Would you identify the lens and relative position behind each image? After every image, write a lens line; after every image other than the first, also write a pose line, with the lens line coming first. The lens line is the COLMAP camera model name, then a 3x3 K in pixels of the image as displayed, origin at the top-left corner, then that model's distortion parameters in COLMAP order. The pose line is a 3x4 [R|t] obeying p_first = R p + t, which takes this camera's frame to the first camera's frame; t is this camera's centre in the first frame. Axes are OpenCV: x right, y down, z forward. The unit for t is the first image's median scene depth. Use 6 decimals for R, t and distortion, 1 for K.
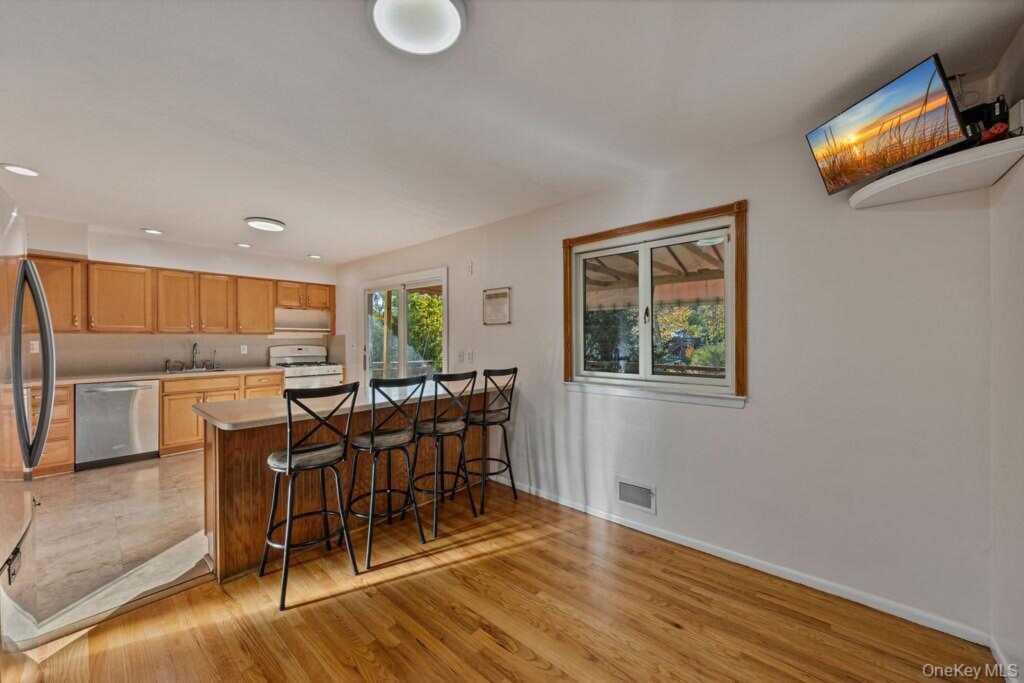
lens RADIAL K [[378.8, 0, 512.0], [0, 378.8, 341.5], [0, 0, 1]] dist [0.000291, 0.000089]
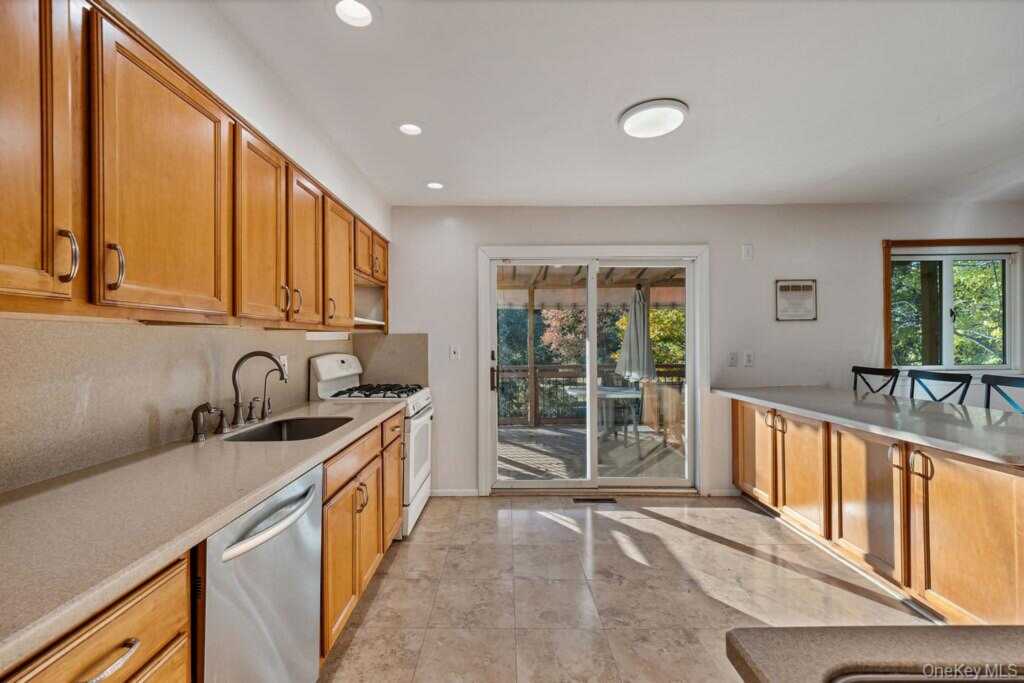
lens RADIAL K [[432.6, 0, 512.0], [0, 432.6, 341.5], [0, 0, 1]] dist [-0.000426, -0.000138]
pose [[0.746270, -0.006878, 0.665608, -1.416178], [0.015643, 0.999852, -0.007207, 0.002062], [-0.665460, 0.015790, 0.746267, 0.802129]]
